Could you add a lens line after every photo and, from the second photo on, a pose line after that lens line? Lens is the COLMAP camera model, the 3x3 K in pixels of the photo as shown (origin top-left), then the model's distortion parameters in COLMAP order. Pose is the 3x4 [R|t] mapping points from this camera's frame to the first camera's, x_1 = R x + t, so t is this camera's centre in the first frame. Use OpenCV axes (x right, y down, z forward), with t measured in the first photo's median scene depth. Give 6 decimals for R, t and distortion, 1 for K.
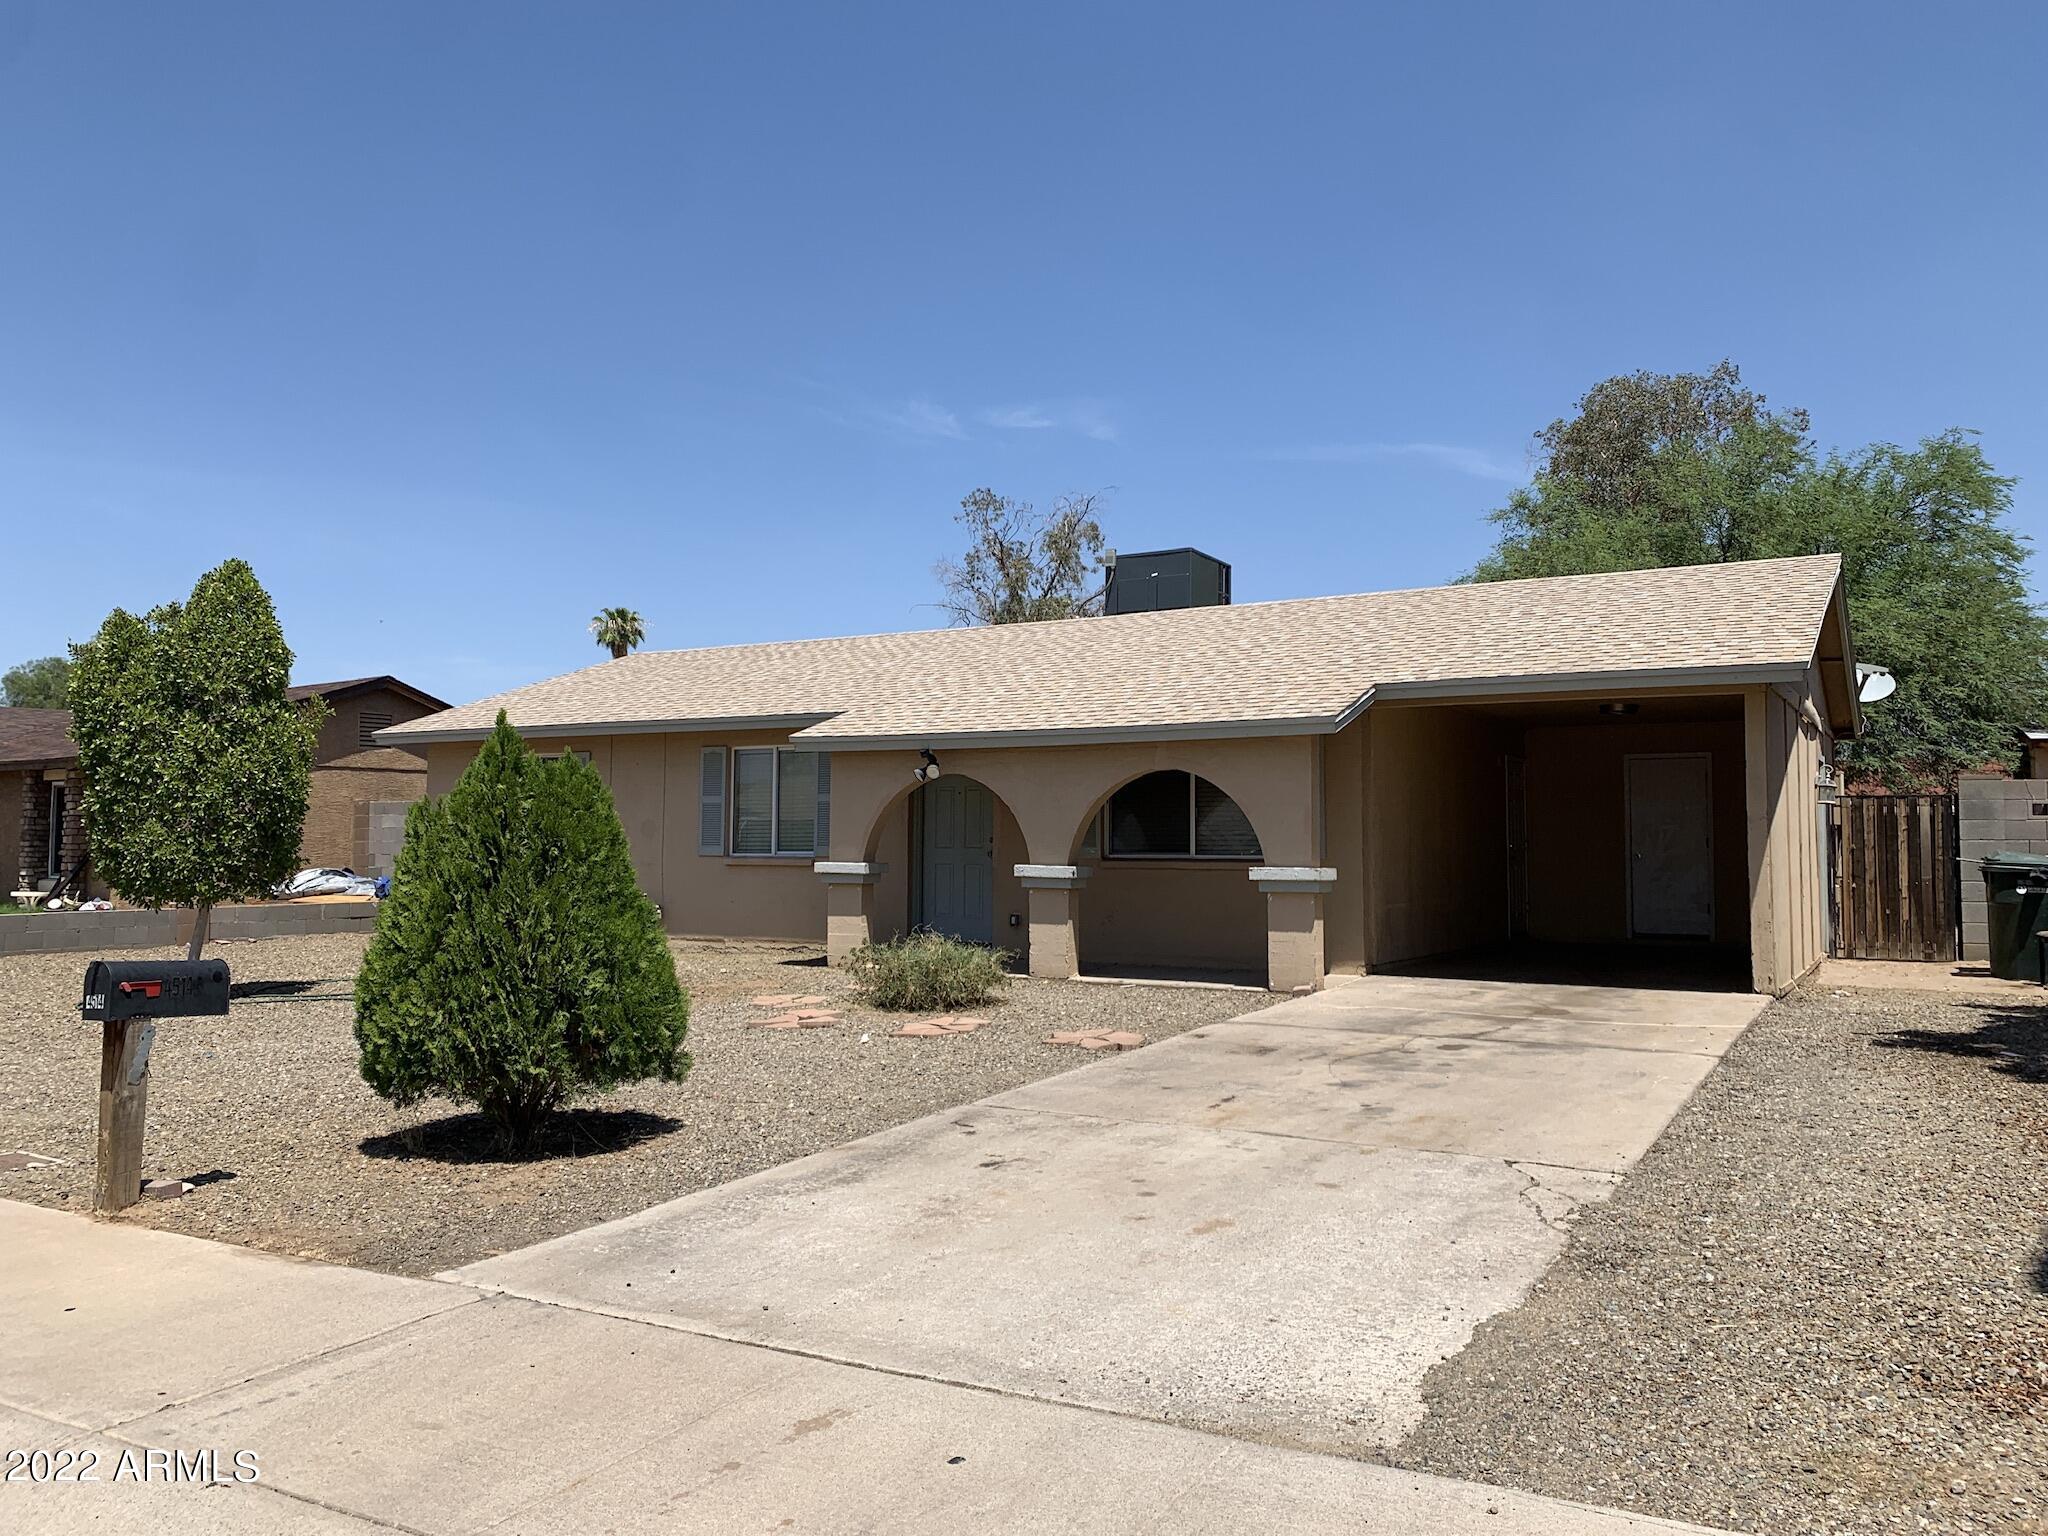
lens RADIAL K [[1567.4, 0, 1024.8], [0, 1567.4, 765.2], [0, 0, 1]] dist [0.012594, 0.001115]
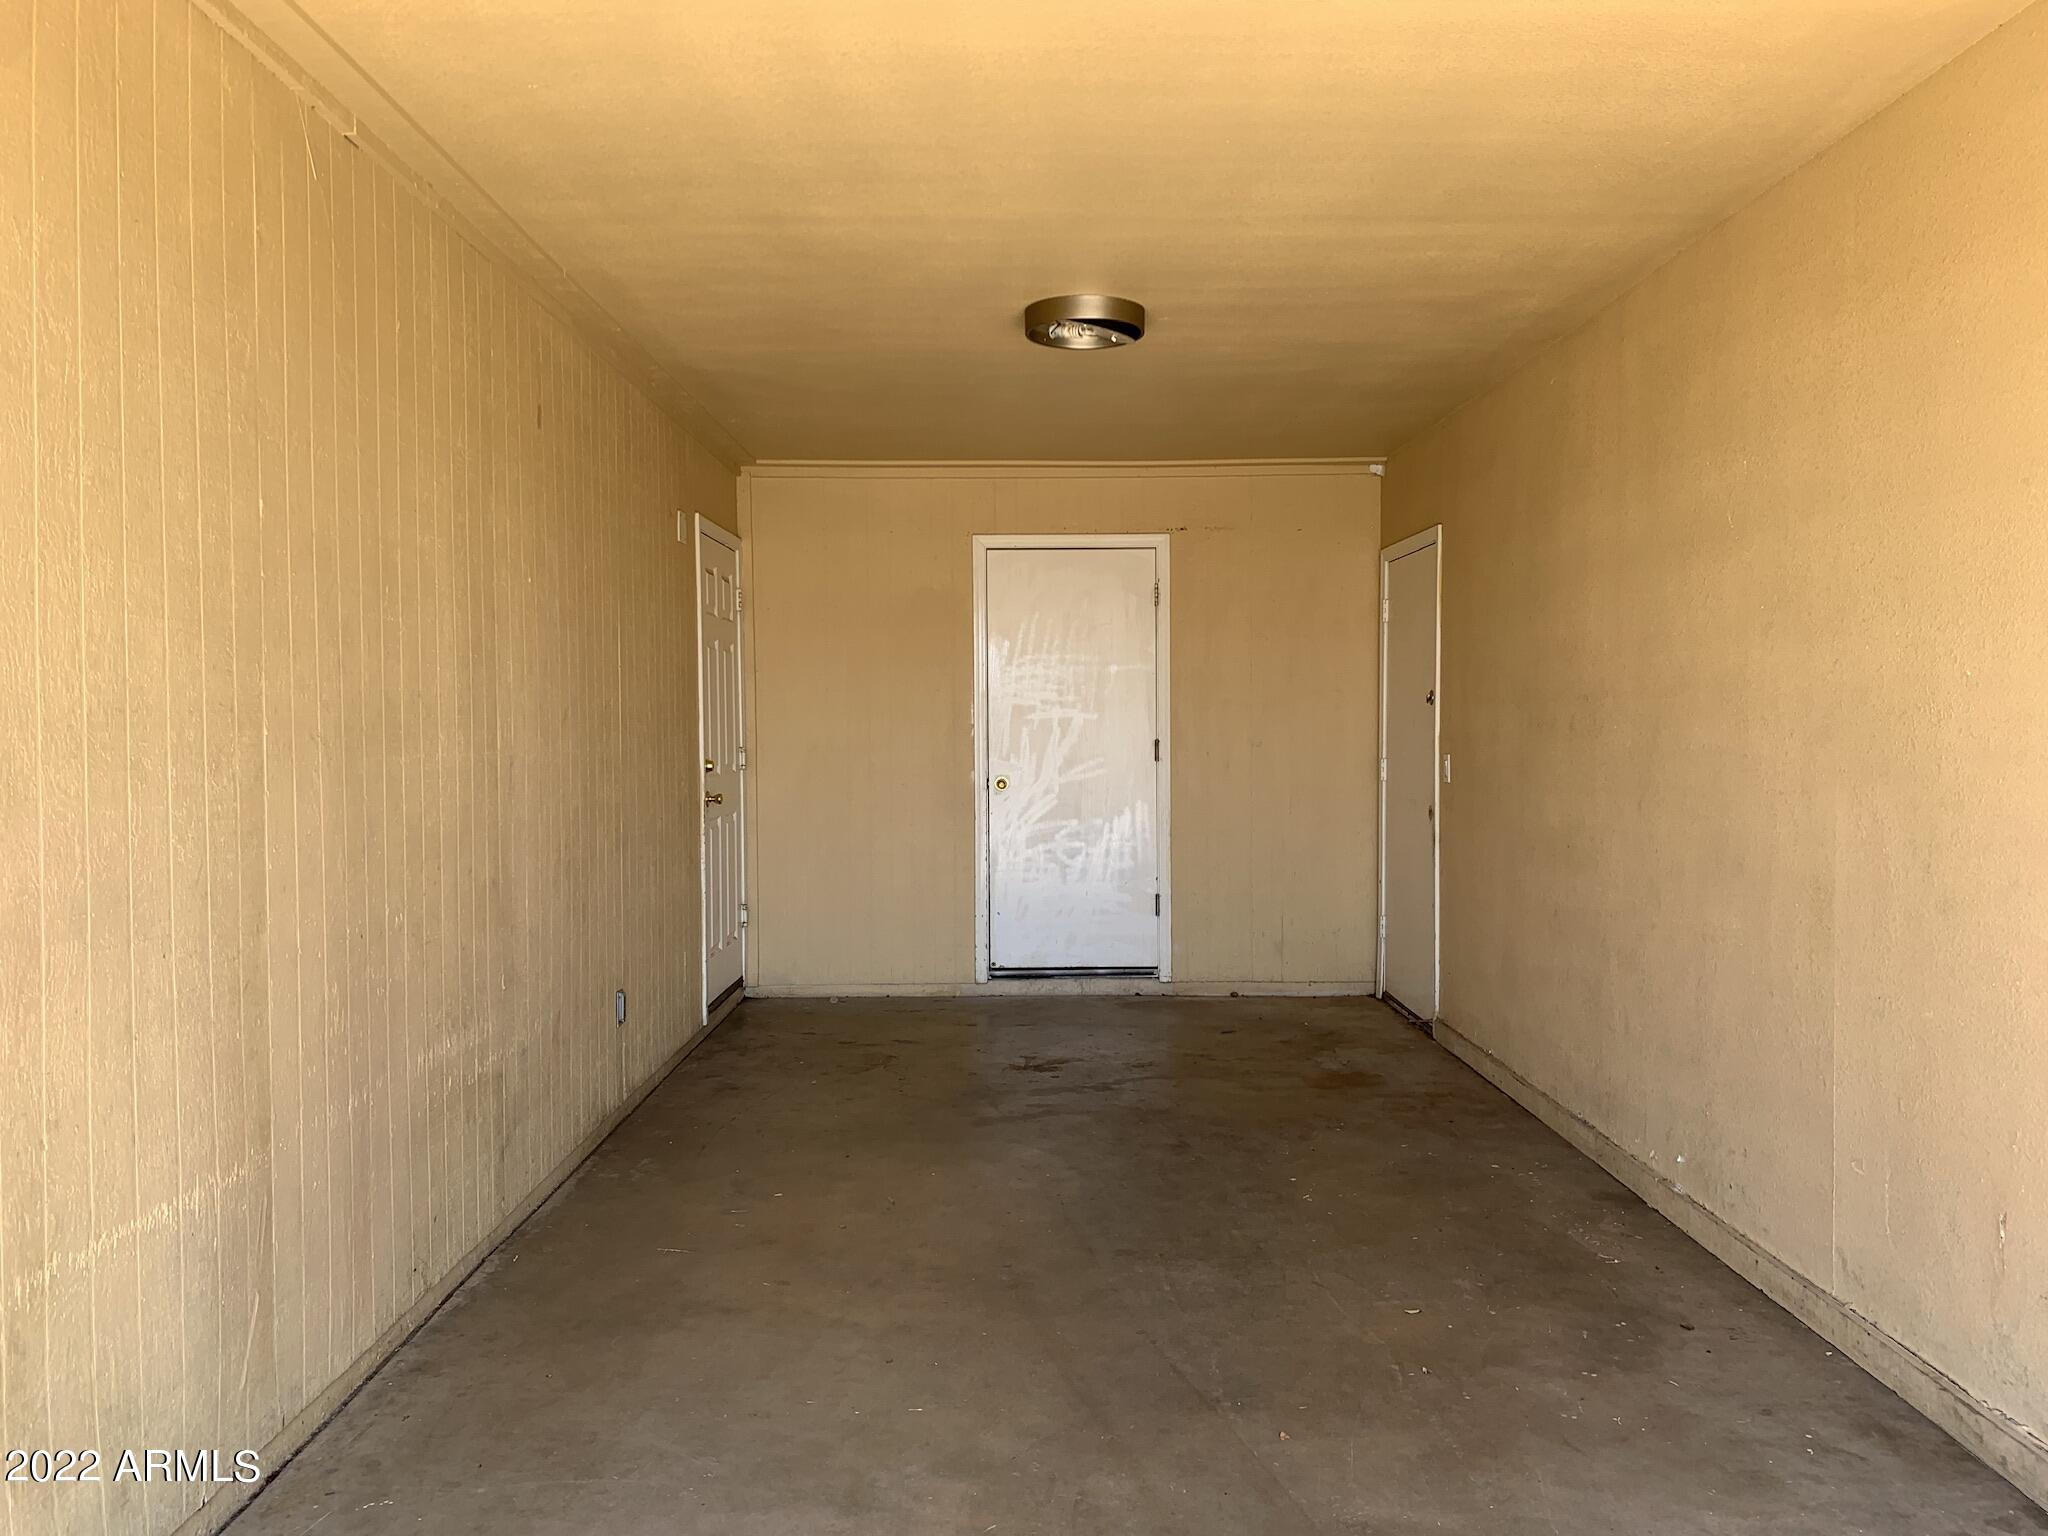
lens RADIAL K [[1567.4, 0, 1024.8], [0, 1567.4, 768.5], [0, 0, 1]] dist [0.012594, 0.001115]
pose [[0.874583, -0.019566, 0.484481, 0.194972], [-0.018332, 0.997137, 0.073363, 0.023523], [-0.484529, -0.073044, 0.871720, 0.638062]]
